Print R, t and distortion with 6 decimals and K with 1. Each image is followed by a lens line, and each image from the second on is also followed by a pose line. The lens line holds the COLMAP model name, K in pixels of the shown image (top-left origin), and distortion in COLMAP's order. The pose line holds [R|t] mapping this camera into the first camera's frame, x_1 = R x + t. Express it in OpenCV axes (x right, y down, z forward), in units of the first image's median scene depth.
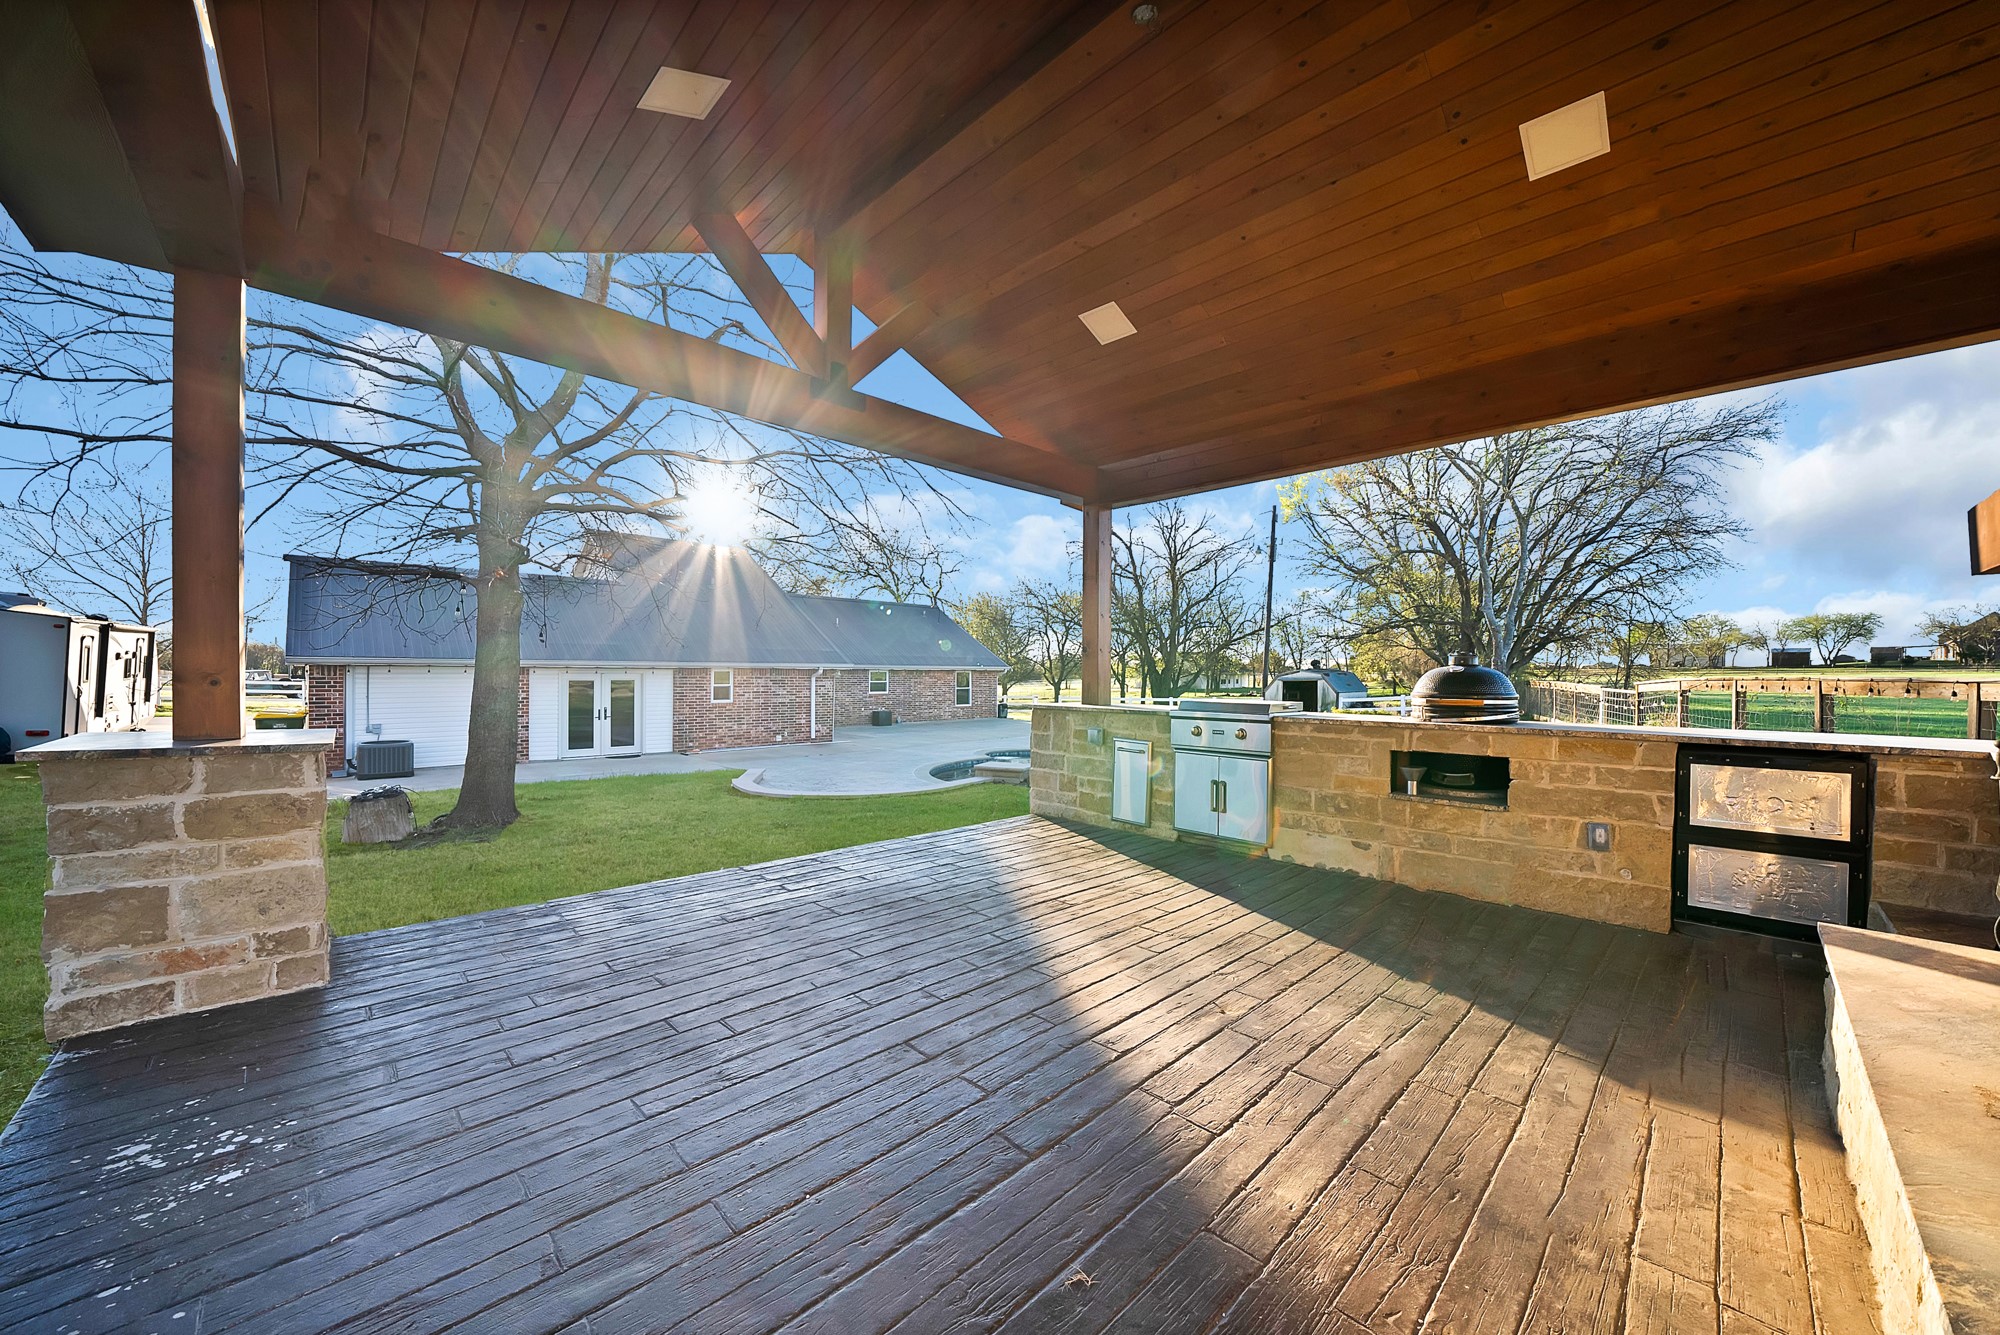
lens RADIAL K [[716.5, 0, 992.8], [0, 716.5, 672.0], [0, 0, 1]] dist [-0.002586, -0.000084]
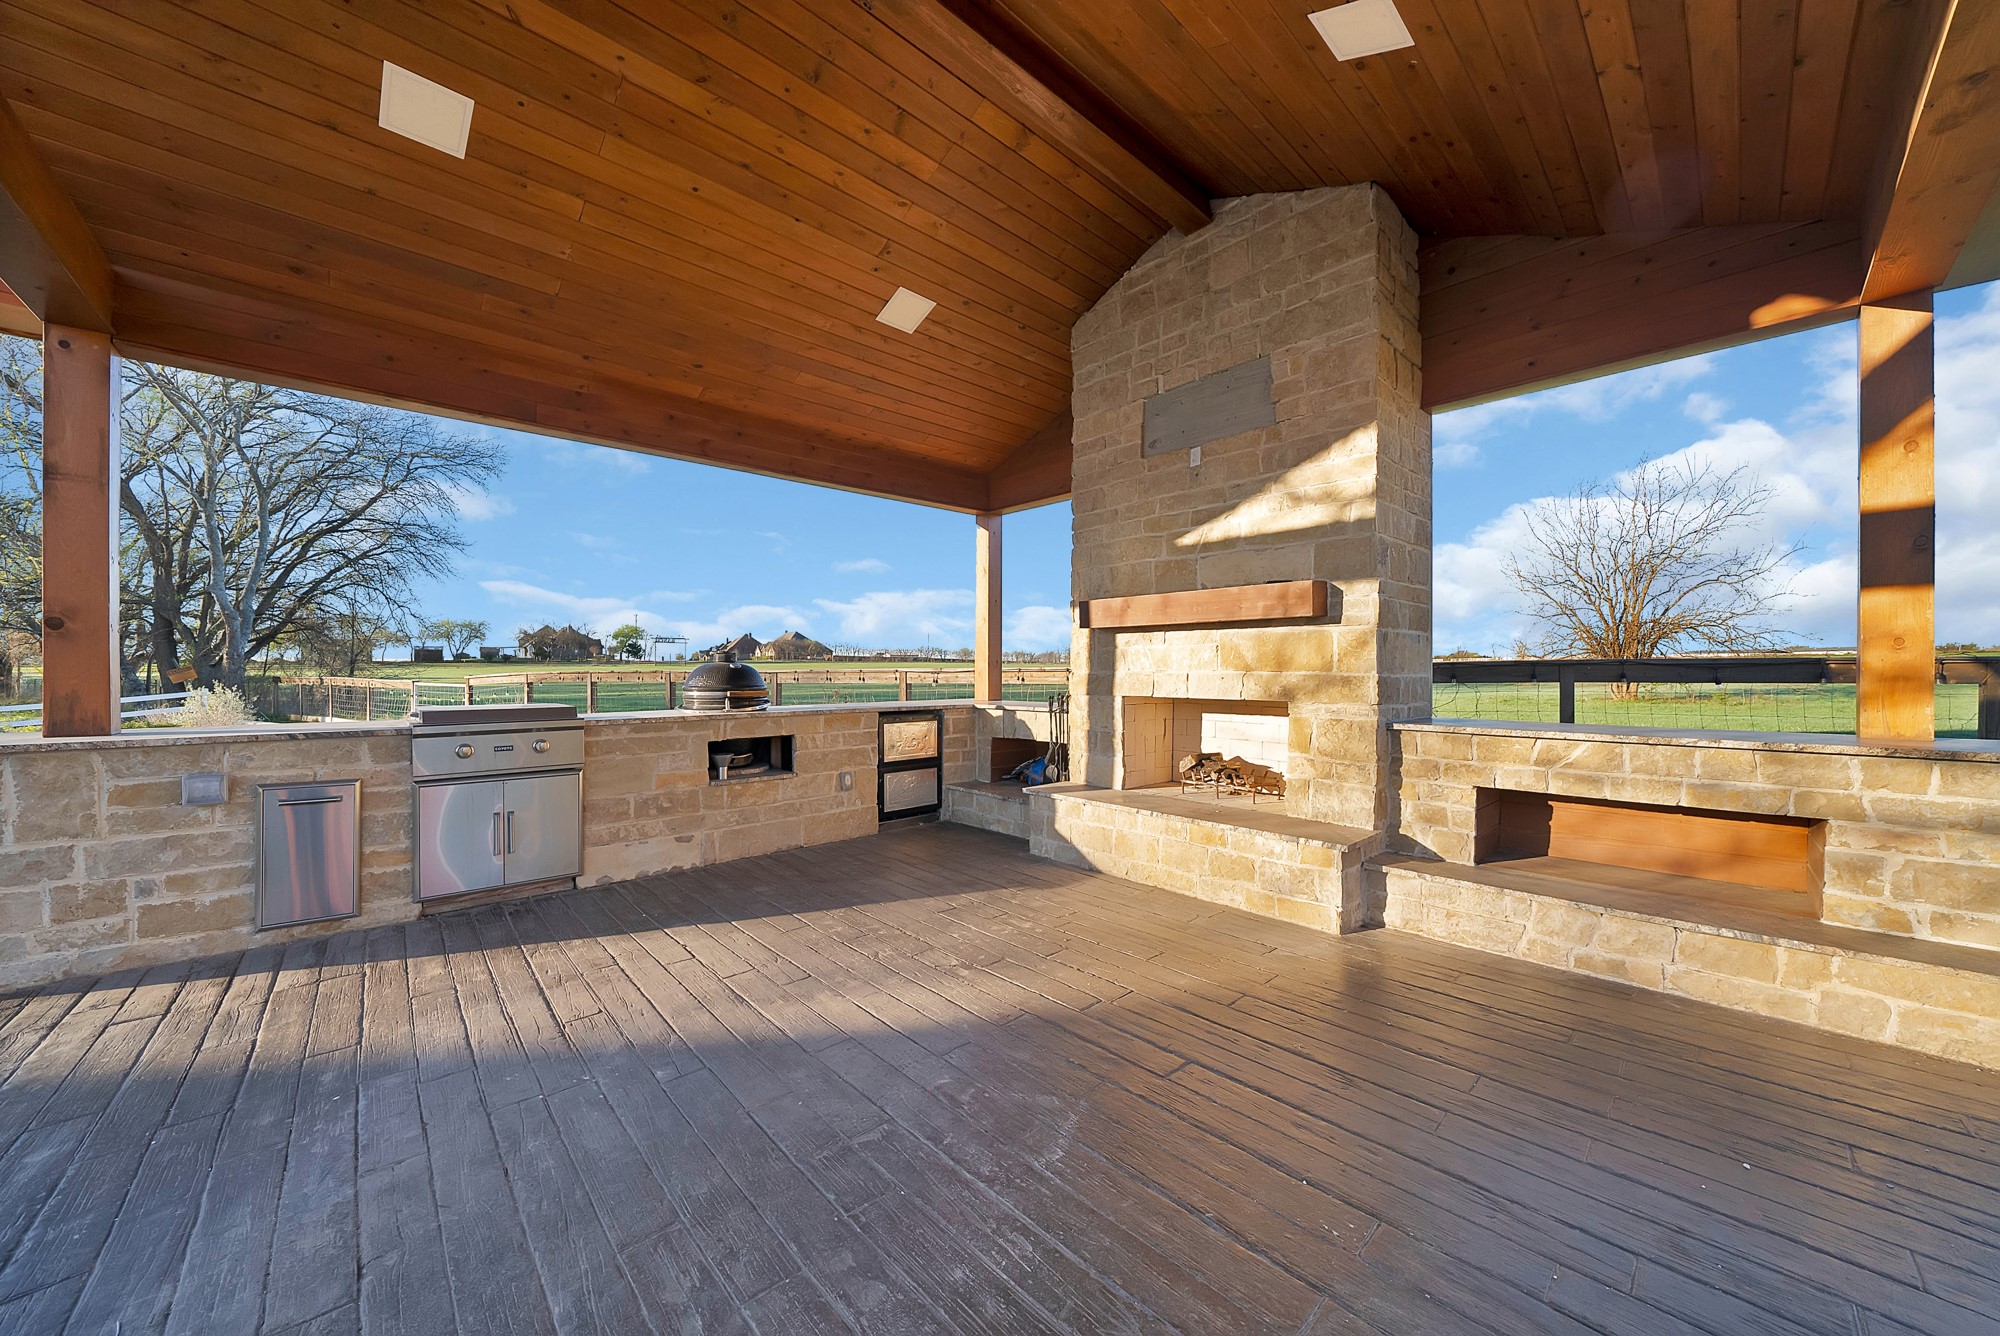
lens RADIAL K [[716.5, 0, 996.0], [0, 716.5, 672.5], [0, 0, 1]] dist [-0.002586, -0.000084]
pose [[0.040540, -0.009742, 0.999130, -0.476923], [0.001742, 0.999952, 0.009679, -0.002916], [-0.999176, 0.001348, 0.040555, 0.515526]]
